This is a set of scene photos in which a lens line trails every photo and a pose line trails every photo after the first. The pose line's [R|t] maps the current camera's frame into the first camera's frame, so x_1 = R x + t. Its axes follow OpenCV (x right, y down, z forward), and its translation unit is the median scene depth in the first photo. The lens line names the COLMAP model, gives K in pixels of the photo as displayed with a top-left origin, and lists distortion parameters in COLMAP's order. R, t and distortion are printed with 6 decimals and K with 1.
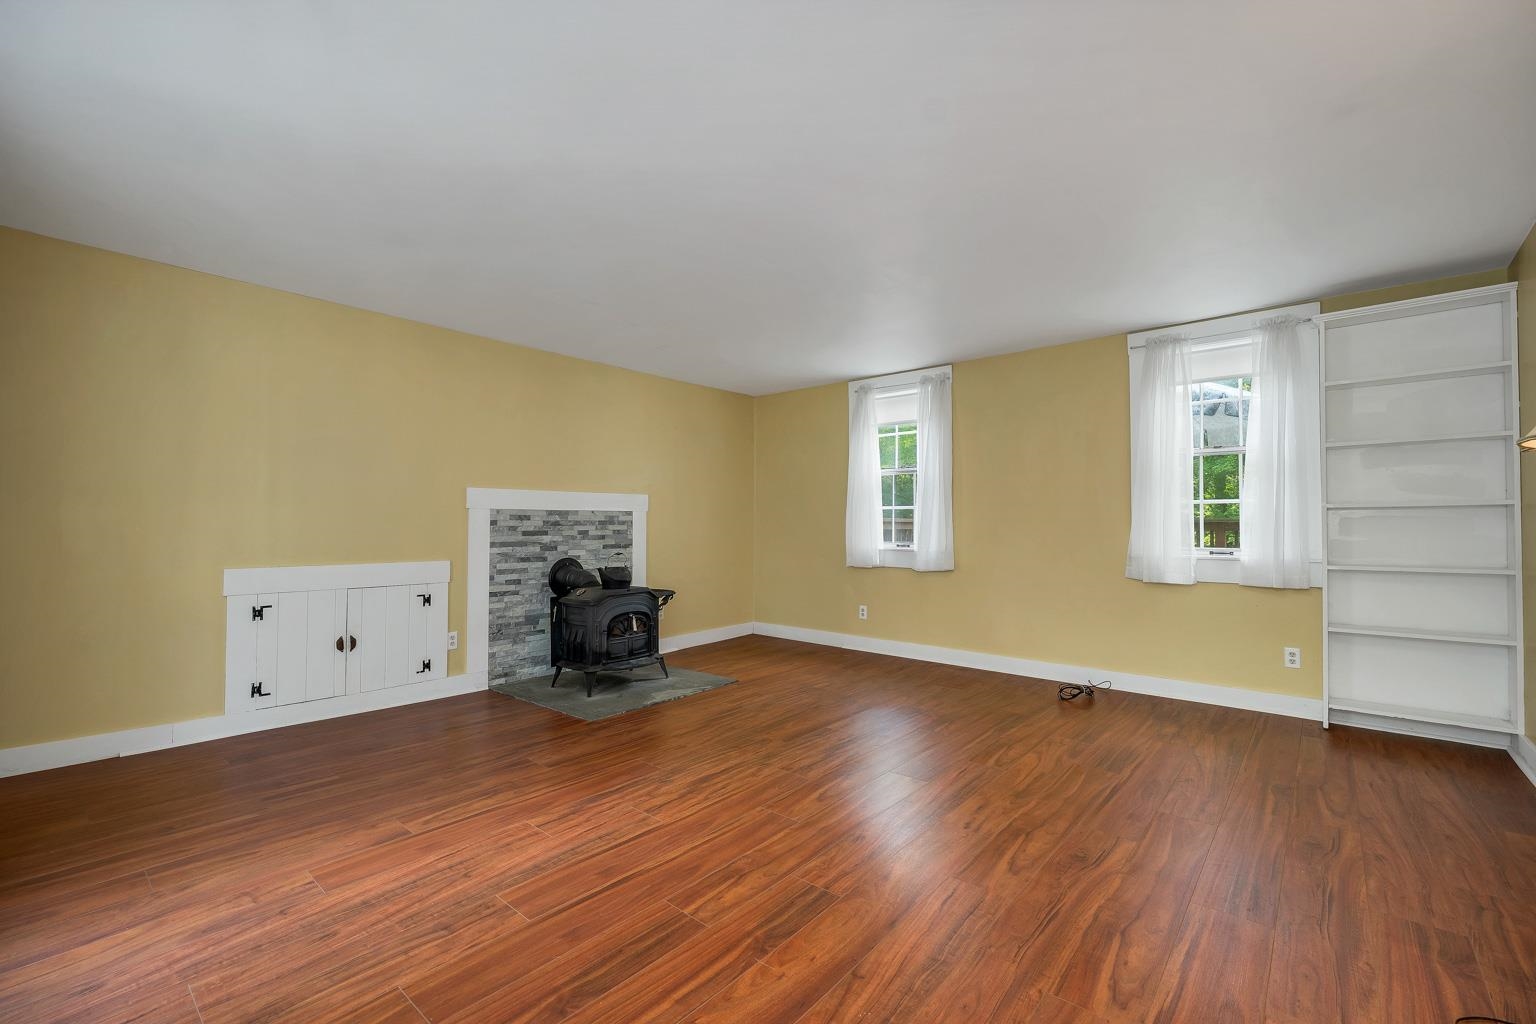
lens RADIAL K [[656.2, 0, 771.4], [0, 656.2, 510.8], [0, 0, 1]] dist [0.007352, -0.002123]
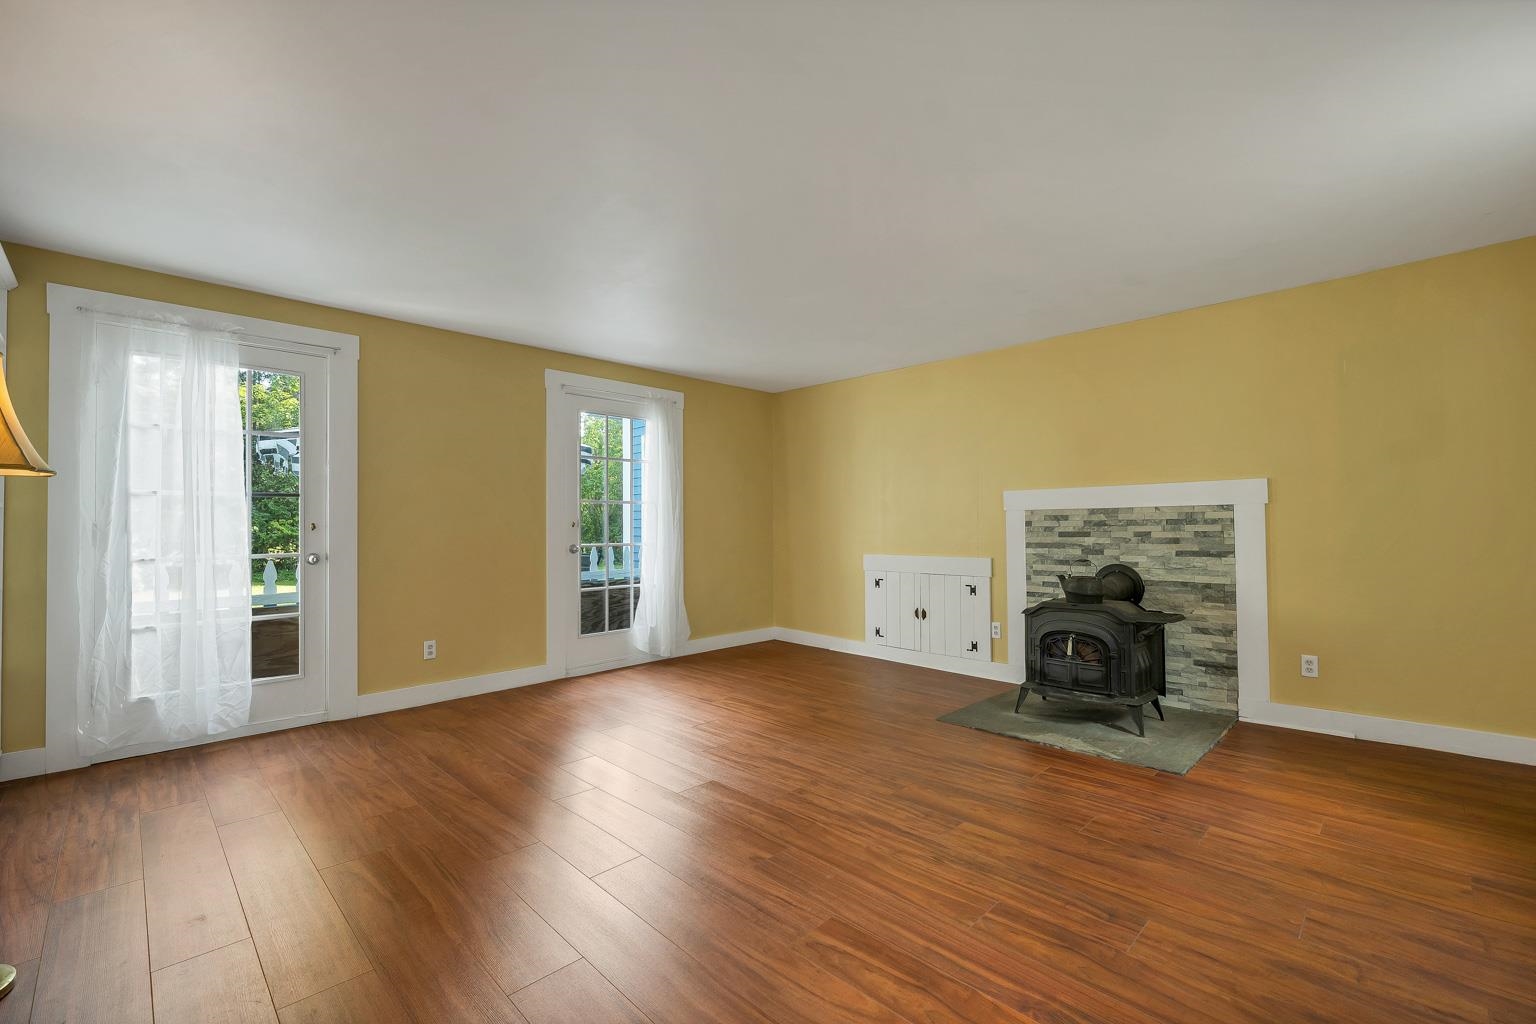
lens RADIAL K [[656.2, 0, 771.0], [0, 656.2, 523.1], [0, 0, 1]] dist [0.007352, -0.002123]
pose [[-0.085786, -0.006288, -0.996294, 0.607300], [0.028550, 0.999554, -0.008767, 0.014565], [0.995904, -0.029196, -0.085569, 0.672094]]
